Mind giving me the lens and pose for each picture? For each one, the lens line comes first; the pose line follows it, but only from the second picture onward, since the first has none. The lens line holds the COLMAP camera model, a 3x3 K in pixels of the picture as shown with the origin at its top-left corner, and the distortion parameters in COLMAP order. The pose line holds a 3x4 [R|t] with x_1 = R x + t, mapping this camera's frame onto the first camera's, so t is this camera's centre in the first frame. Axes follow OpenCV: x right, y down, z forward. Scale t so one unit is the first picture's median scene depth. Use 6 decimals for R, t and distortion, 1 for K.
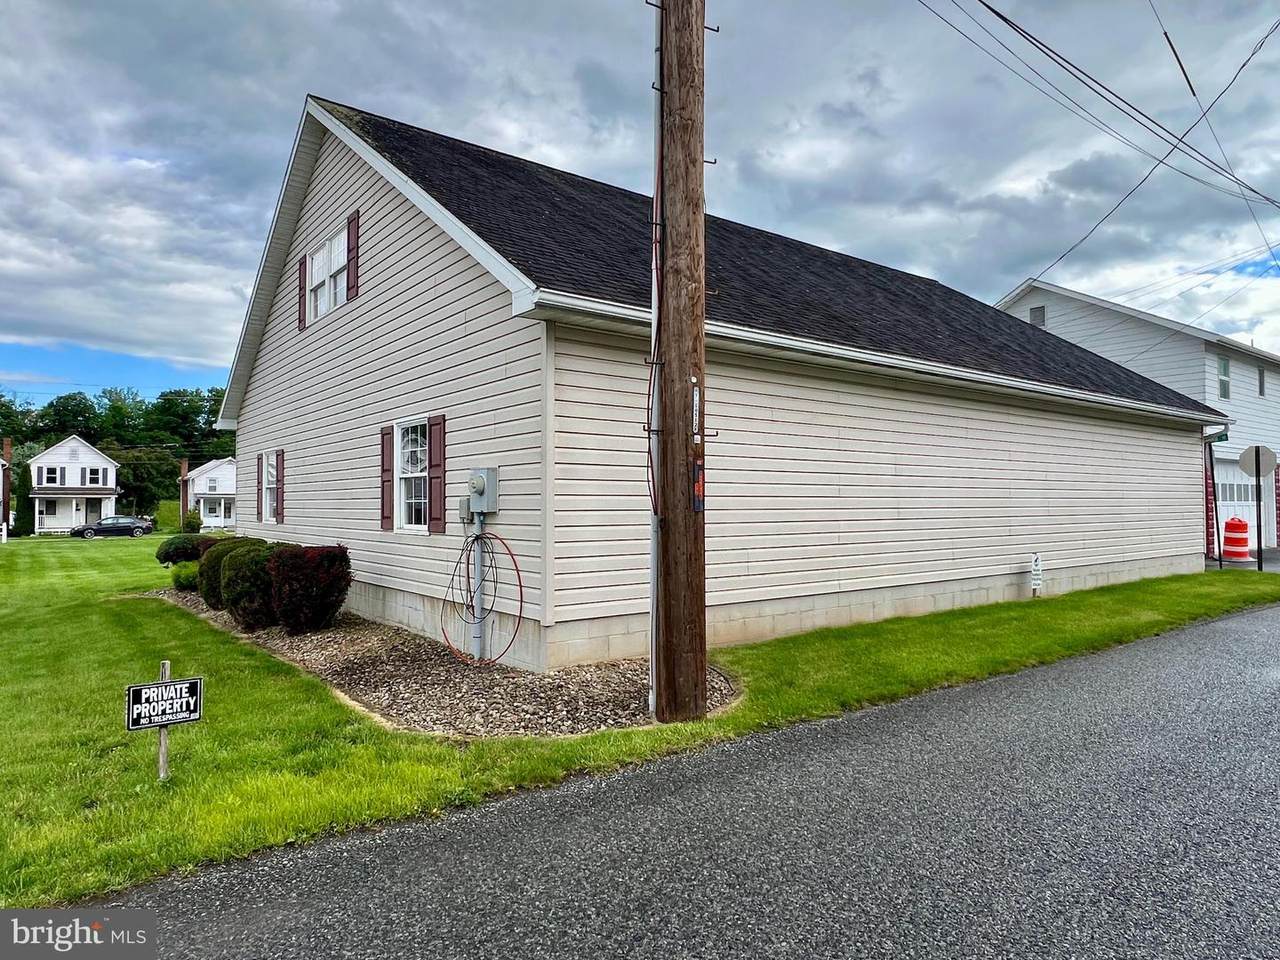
lens RADIAL K [[798.7, 0, 640.0], [0, 798.7, 480.0], [0, 0, 1]] dist [0.007319, 0.000346]
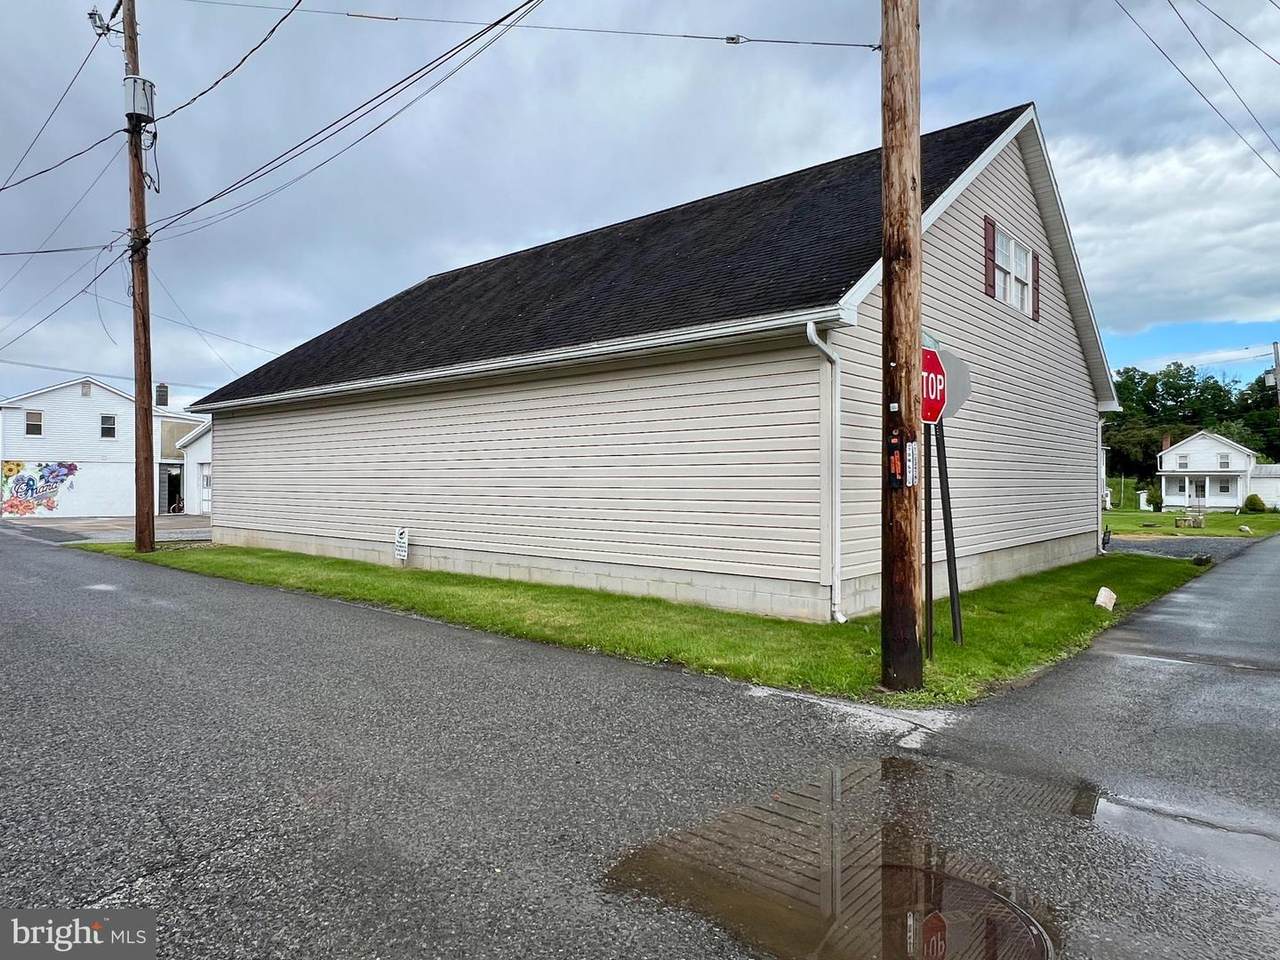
lens RADIAL K [[798.7, 0, 640.0], [0, 798.7, 480.0], [0, 0, 1]] dist [0.007319, 0.000346]
pose [[0.196267, -0.007973, -0.980518, 0.374118], [0.035734, 0.999361, -0.000974, 0.007509], [0.979899, -0.034847, 0.196427, 0.243636]]
